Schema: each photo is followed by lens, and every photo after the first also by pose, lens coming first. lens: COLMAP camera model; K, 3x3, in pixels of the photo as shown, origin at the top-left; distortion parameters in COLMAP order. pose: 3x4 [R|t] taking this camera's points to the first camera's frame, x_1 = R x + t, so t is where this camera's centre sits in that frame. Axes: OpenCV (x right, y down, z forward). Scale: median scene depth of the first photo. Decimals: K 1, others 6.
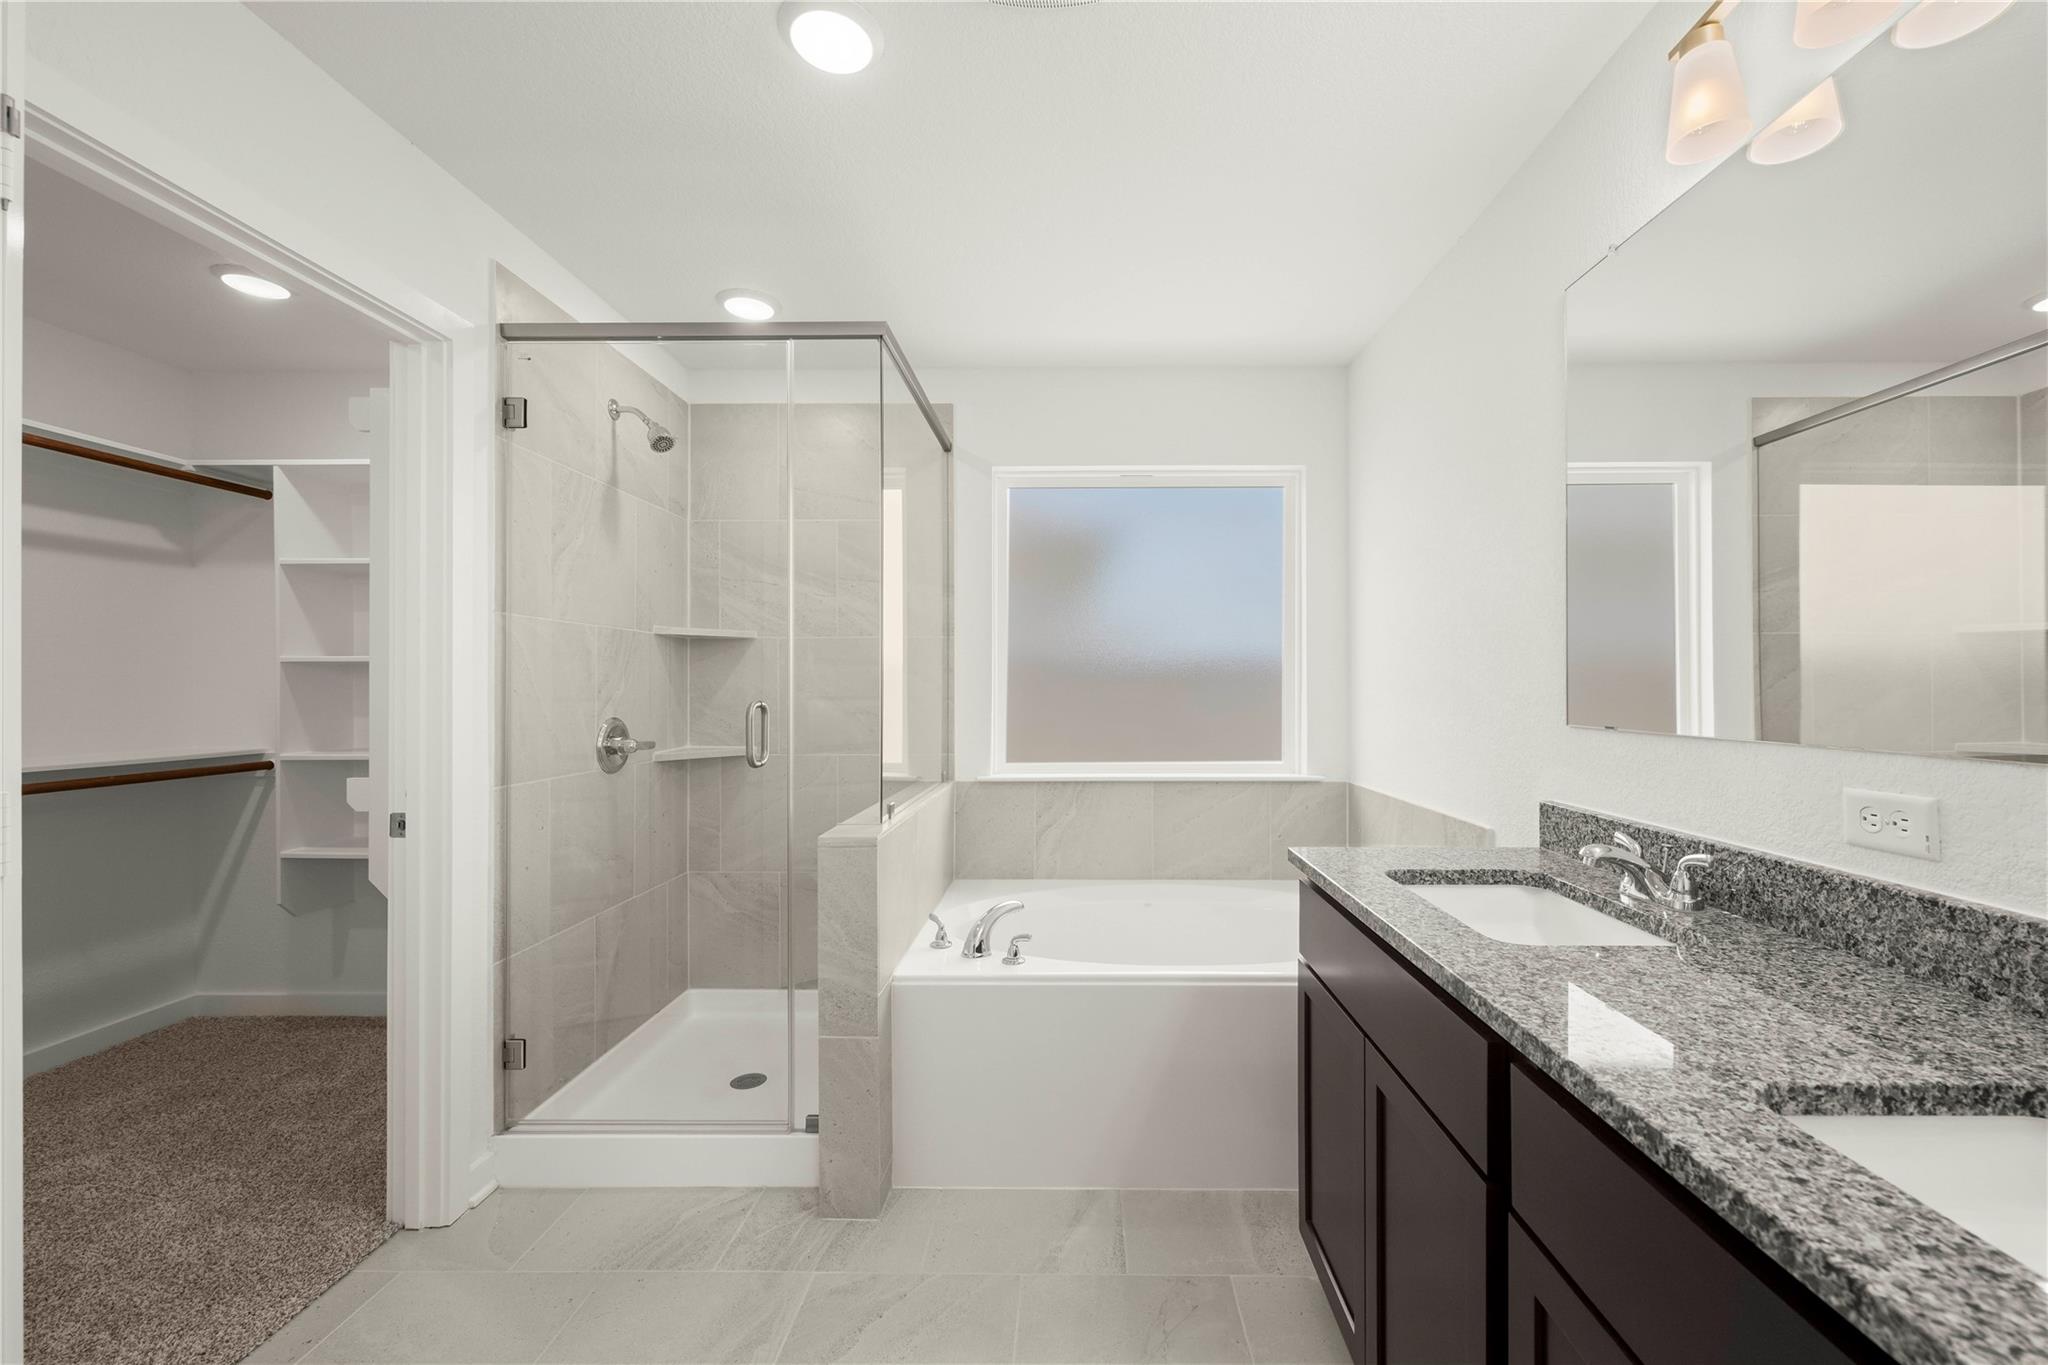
lens RADIAL K [[823.8, 0, 1075.4], [0, 823.8, 685.3], [0, 0, 1]] dist [-0.000002, -0.000142]
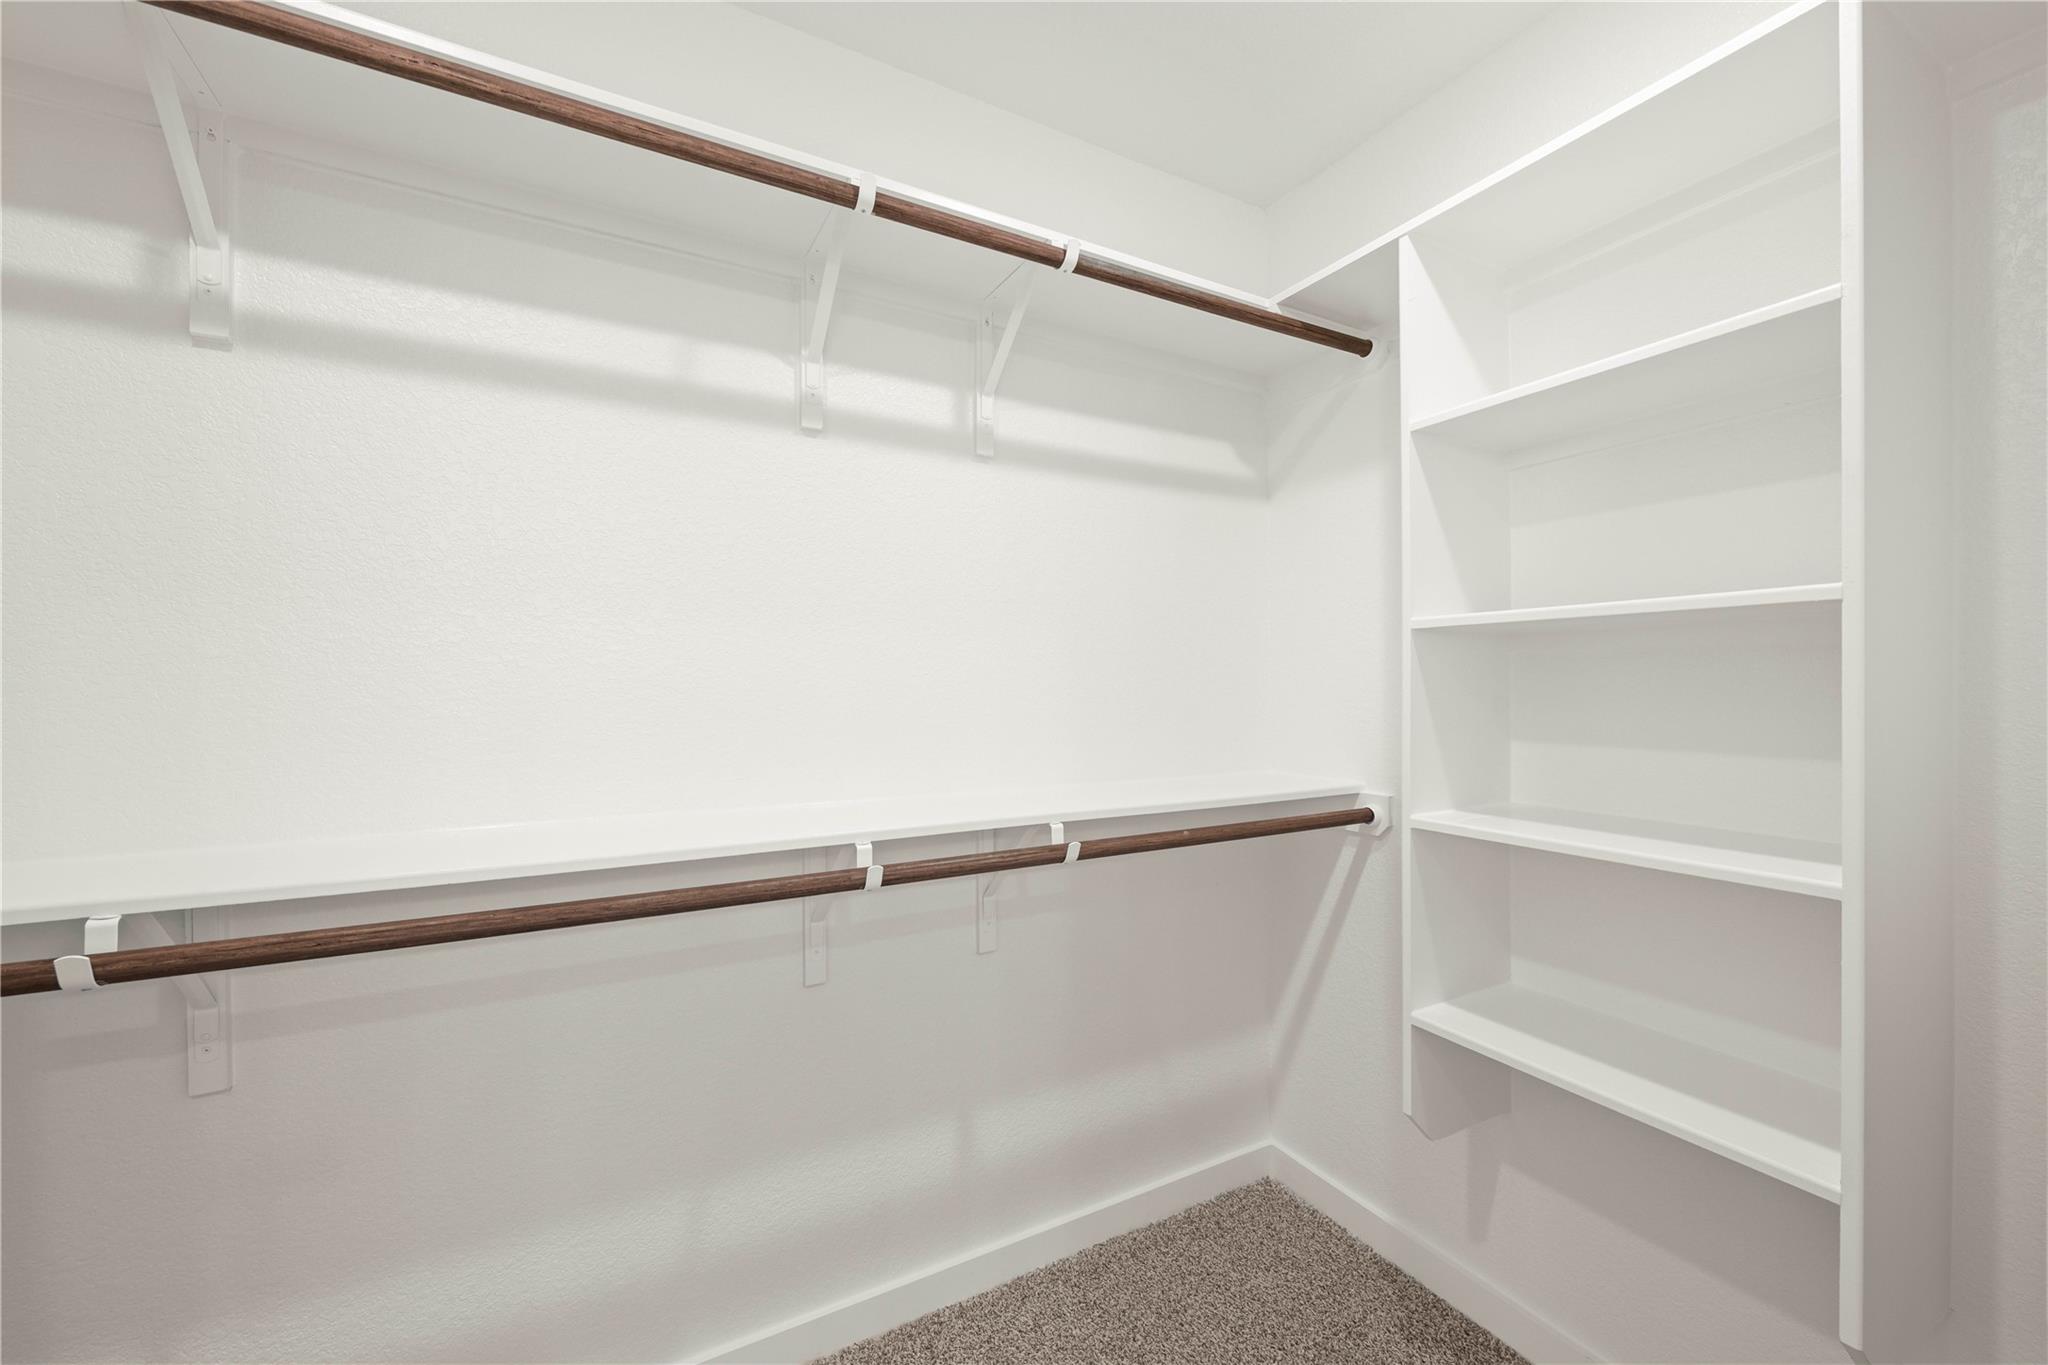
lens RADIAL K [[820.7, 0, 1024.6], [0, 820.7, 693.4], [0, 0, 1]] dist [-0.000718, -0.000092]
pose [[0.483834, 0.002974, -0.875155, -0.651216], [0.000749, 0.999992, 0.003812, 0.008458], [0.875160, -0.002500, 0.483828, 0.562843]]
